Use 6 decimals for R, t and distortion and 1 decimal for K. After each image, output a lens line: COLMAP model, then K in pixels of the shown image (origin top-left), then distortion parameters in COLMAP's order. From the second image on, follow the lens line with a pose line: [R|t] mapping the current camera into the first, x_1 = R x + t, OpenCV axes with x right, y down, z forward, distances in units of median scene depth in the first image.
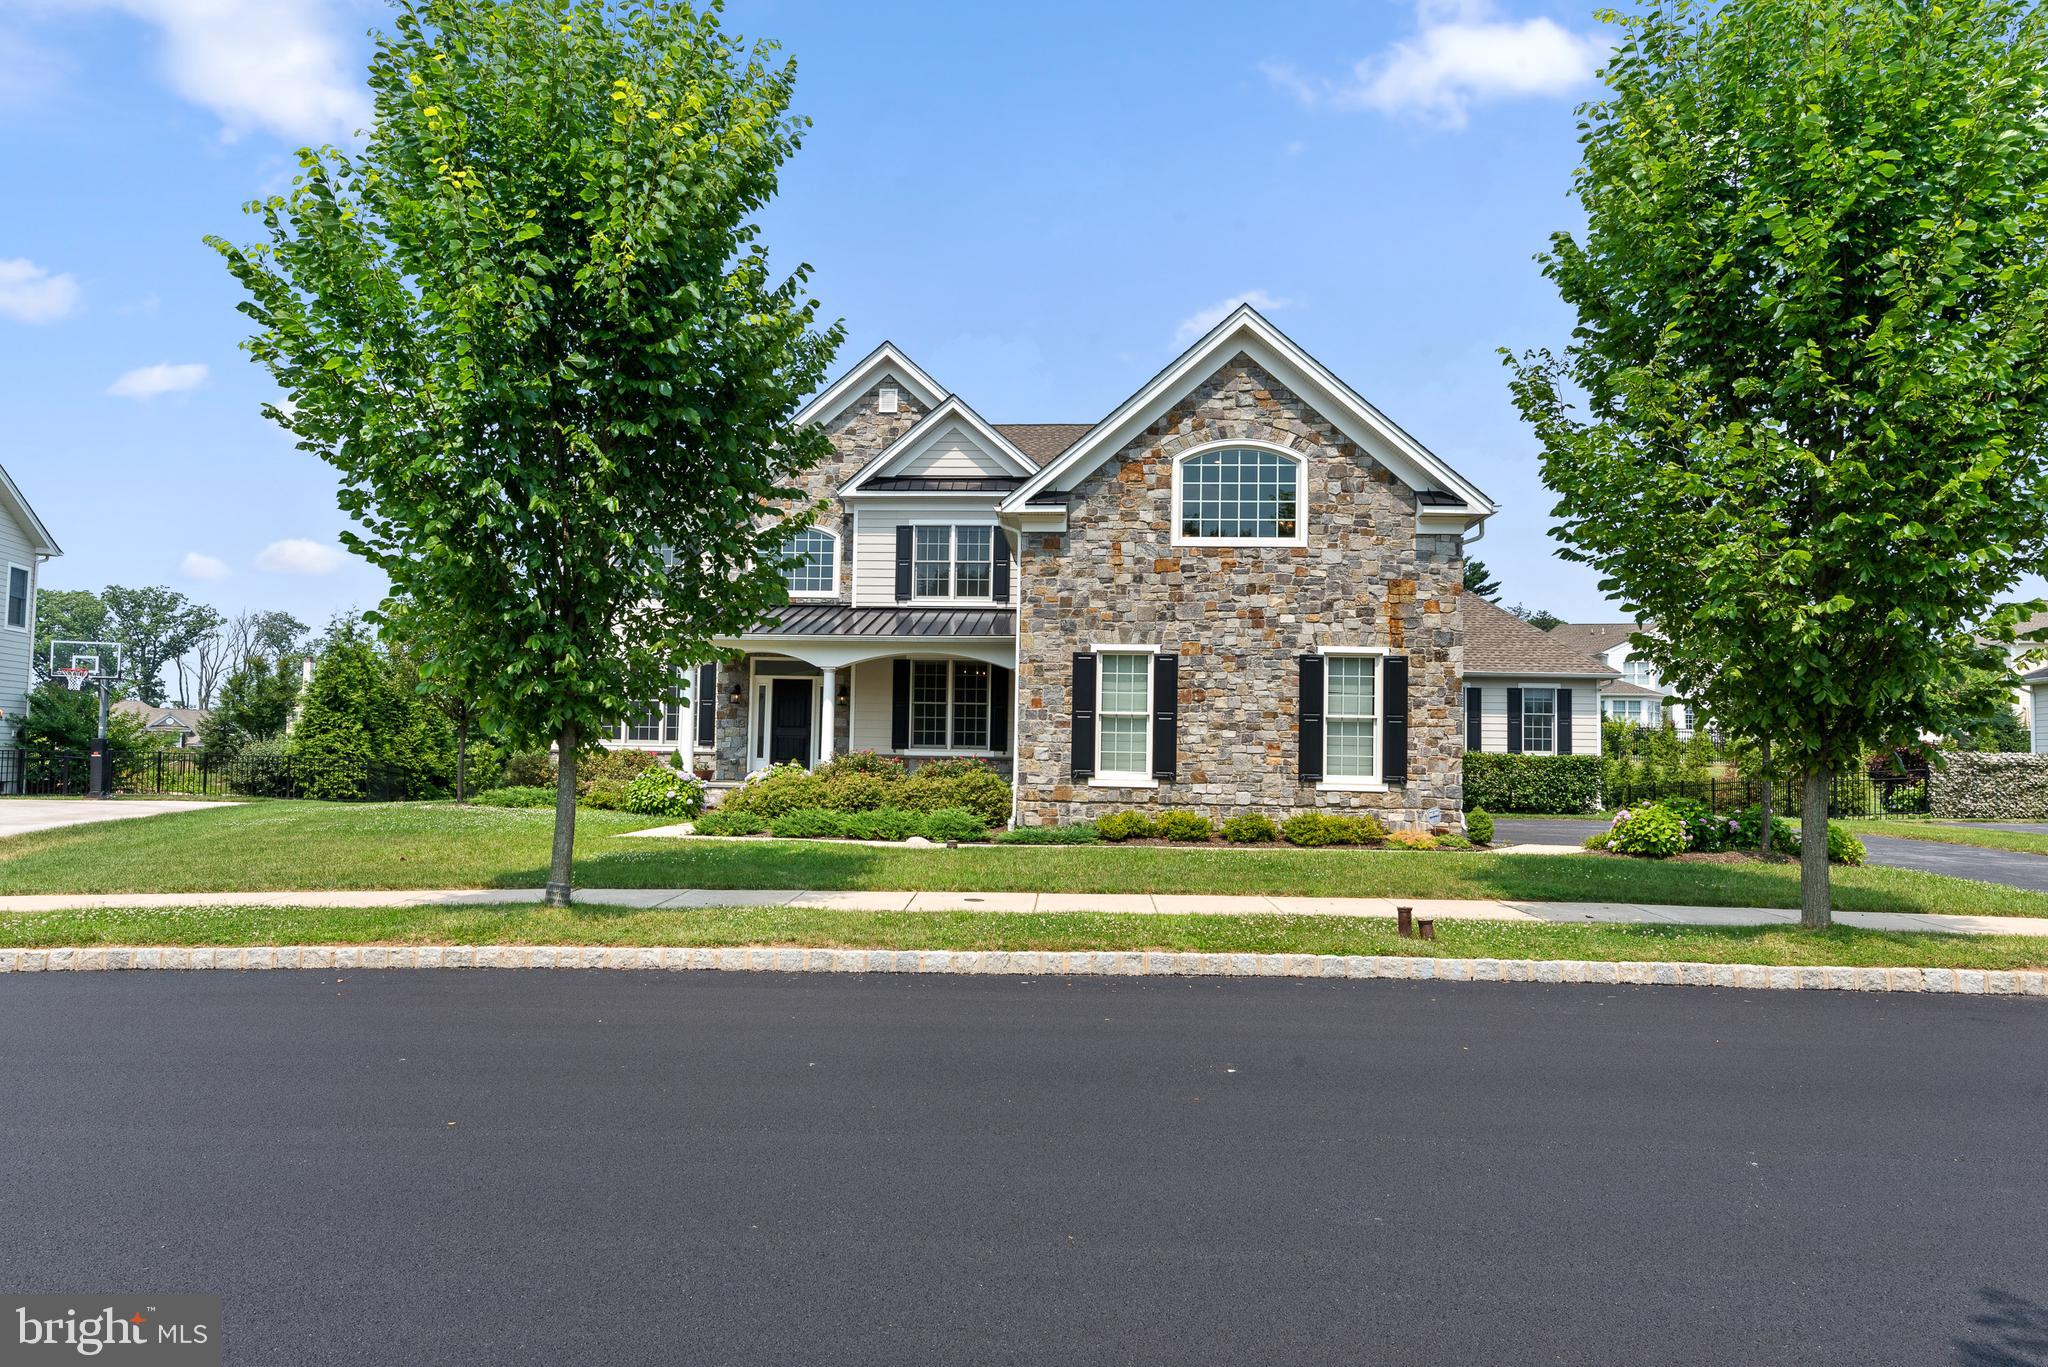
lens RADIAL K [[1091.8, 0, 1025.7], [0, 1091.8, 728.1], [0, 0, 1]] dist [-0.000846, -0.000011]
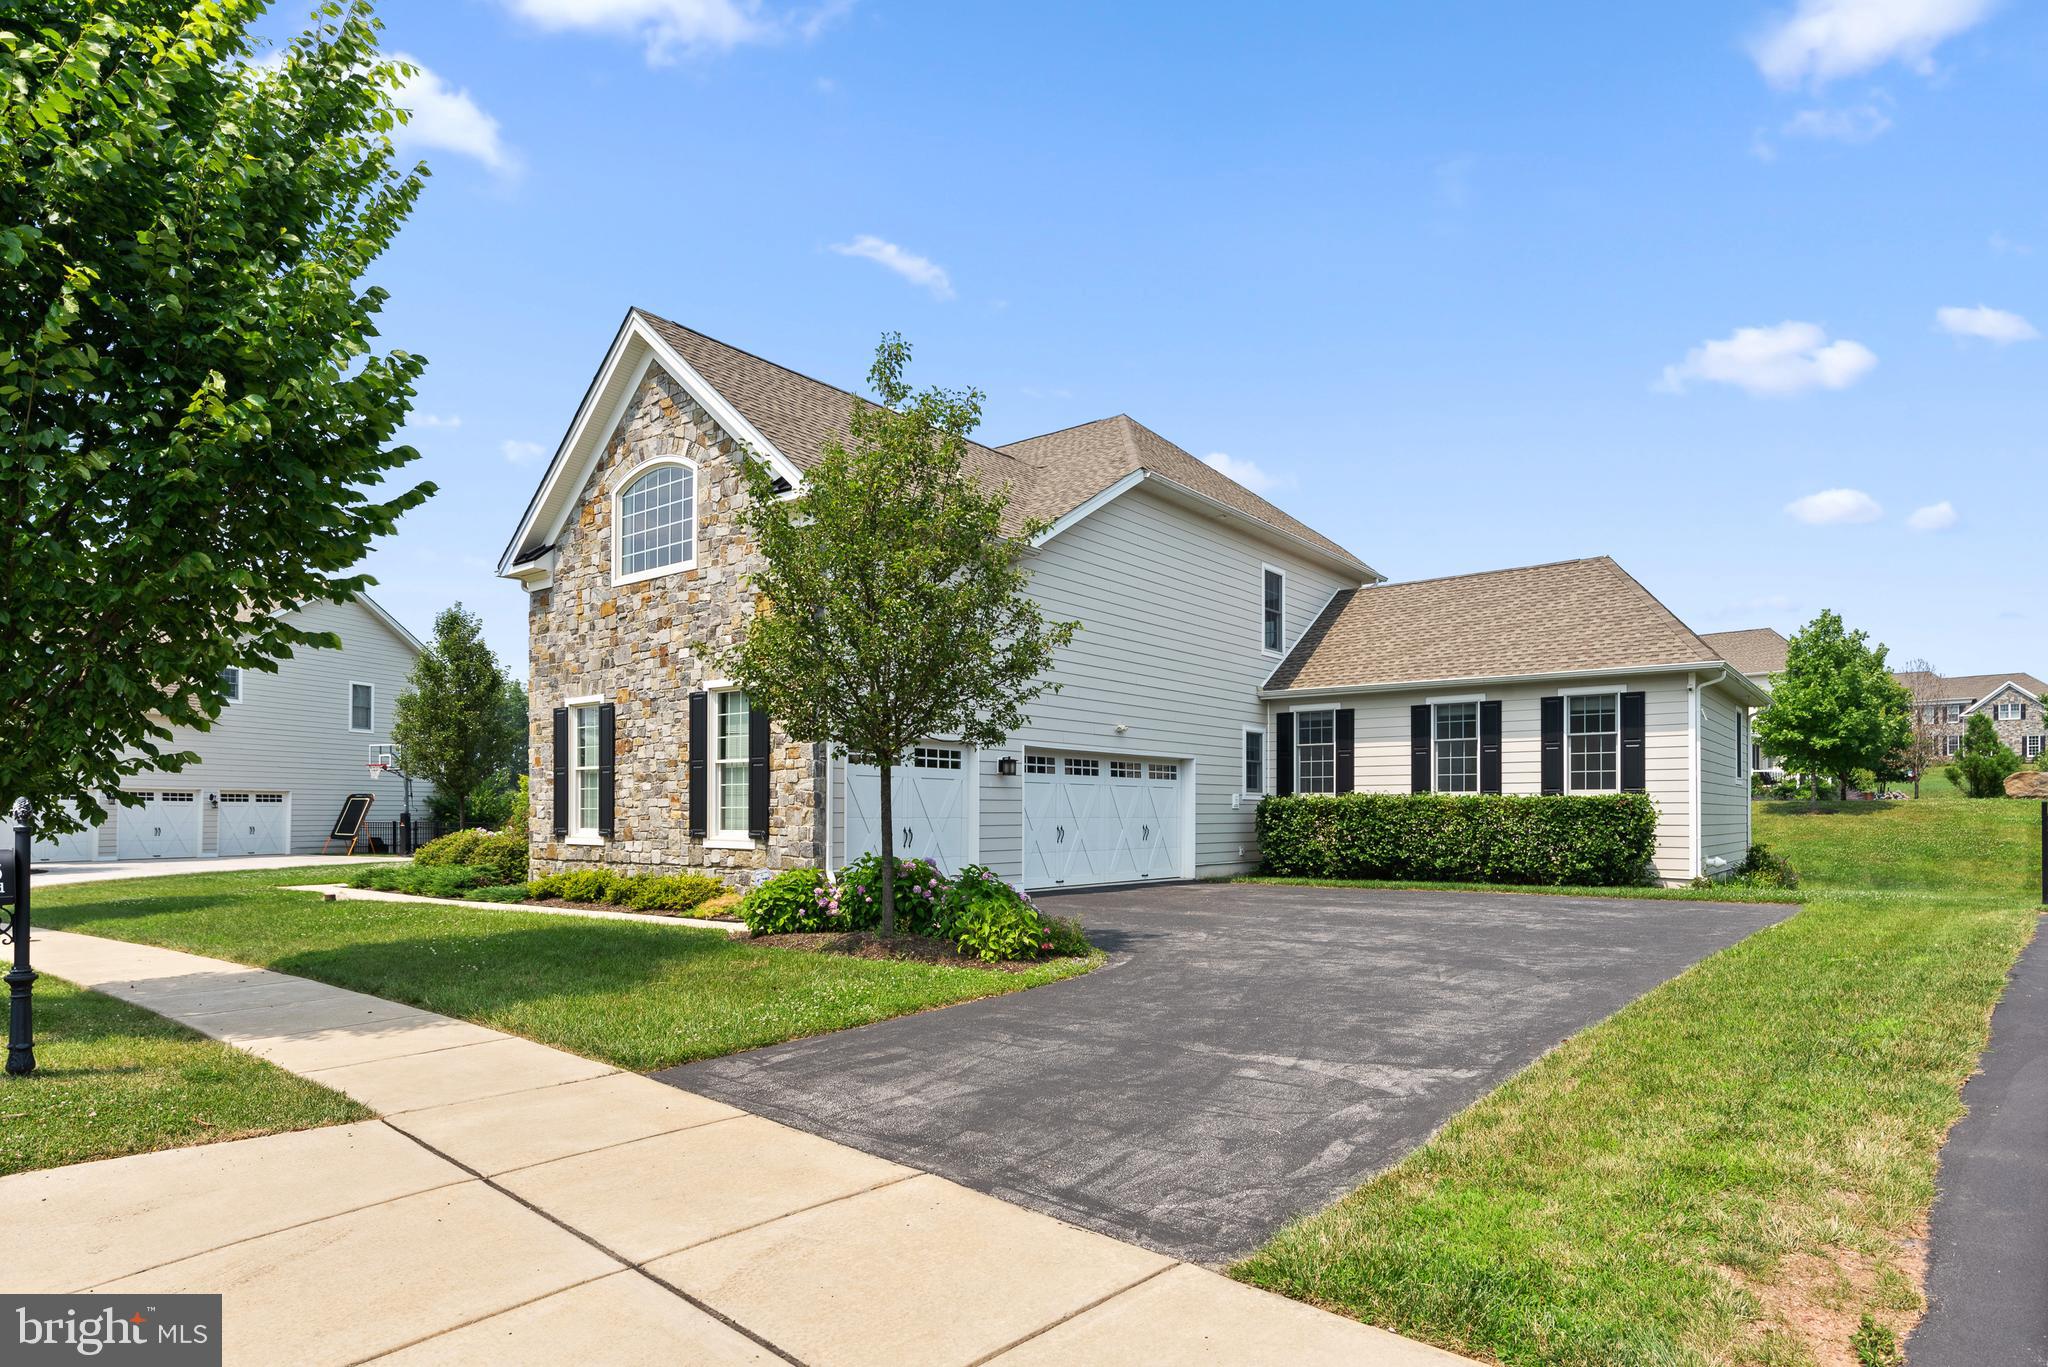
lens RADIAL K [[1148.8, 0, 1024.1], [0, 1148.8, 816.3], [0, 0, 1]] dist [-0.001628, -0.000247]
pose [[0.814968, -0.017414, -0.579244, 0.987966], [0.032185, 0.999366, 0.015238, 0.025659], [0.578612, -0.031062, 0.815012, 0.395905]]
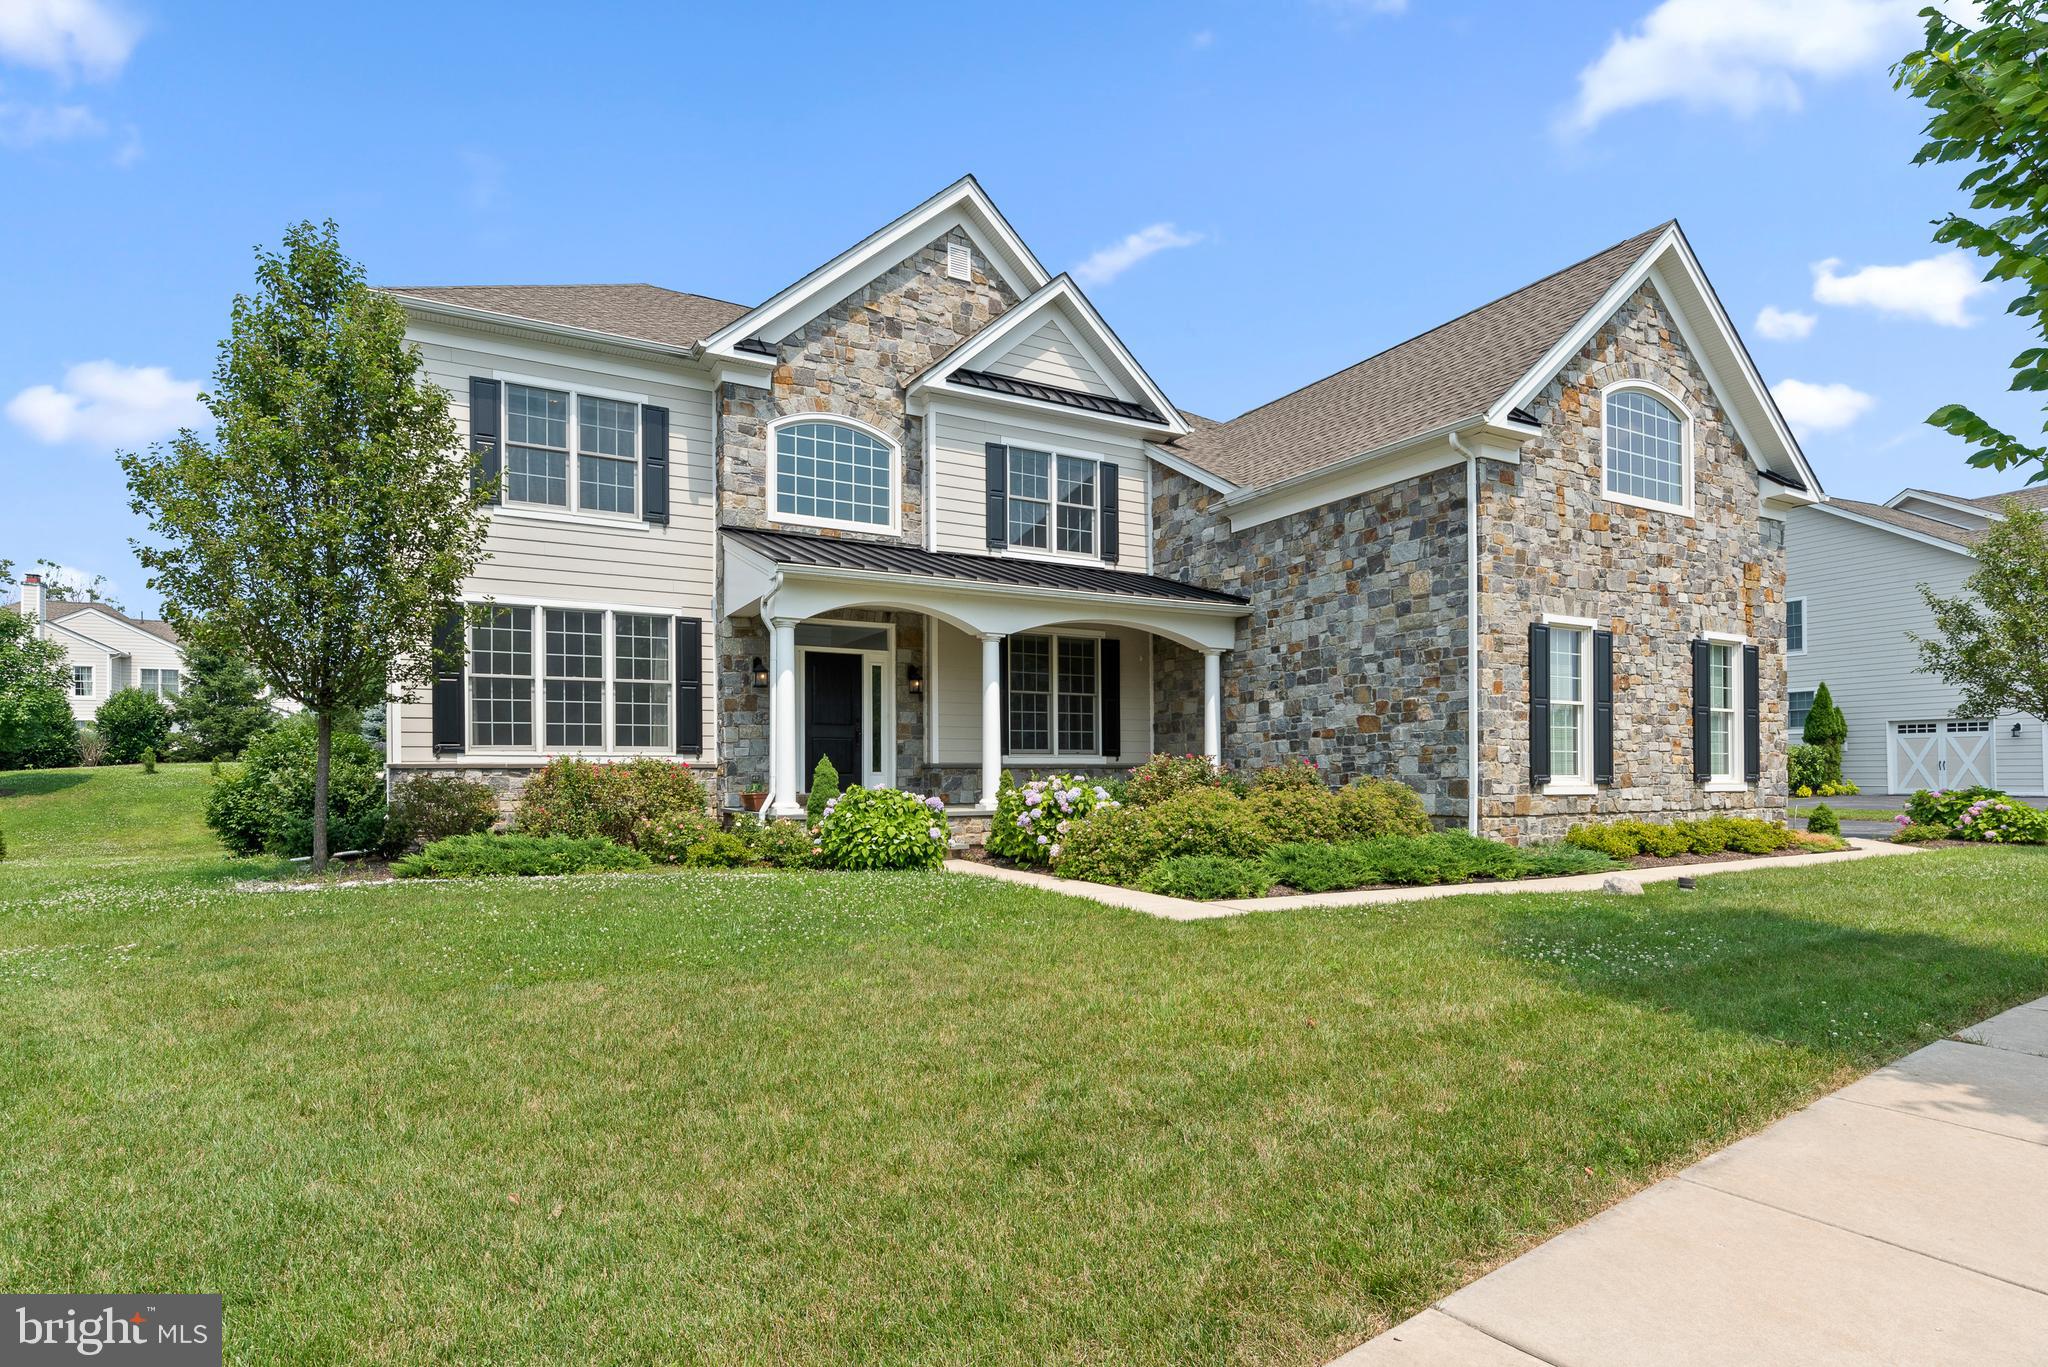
lens RADIAL K [[1058.9, 0, 1023.0], [0, 1058.9, 774.3], [0, 0, 1]] dist [0.003365, 0.000834]
pose [[0.842782, -0.020230, 0.537875, -0.664114], [0.002973, 0.999453, 0.032932, 0.012014], [-0.538248, -0.026155, 0.842381, 0.557745]]
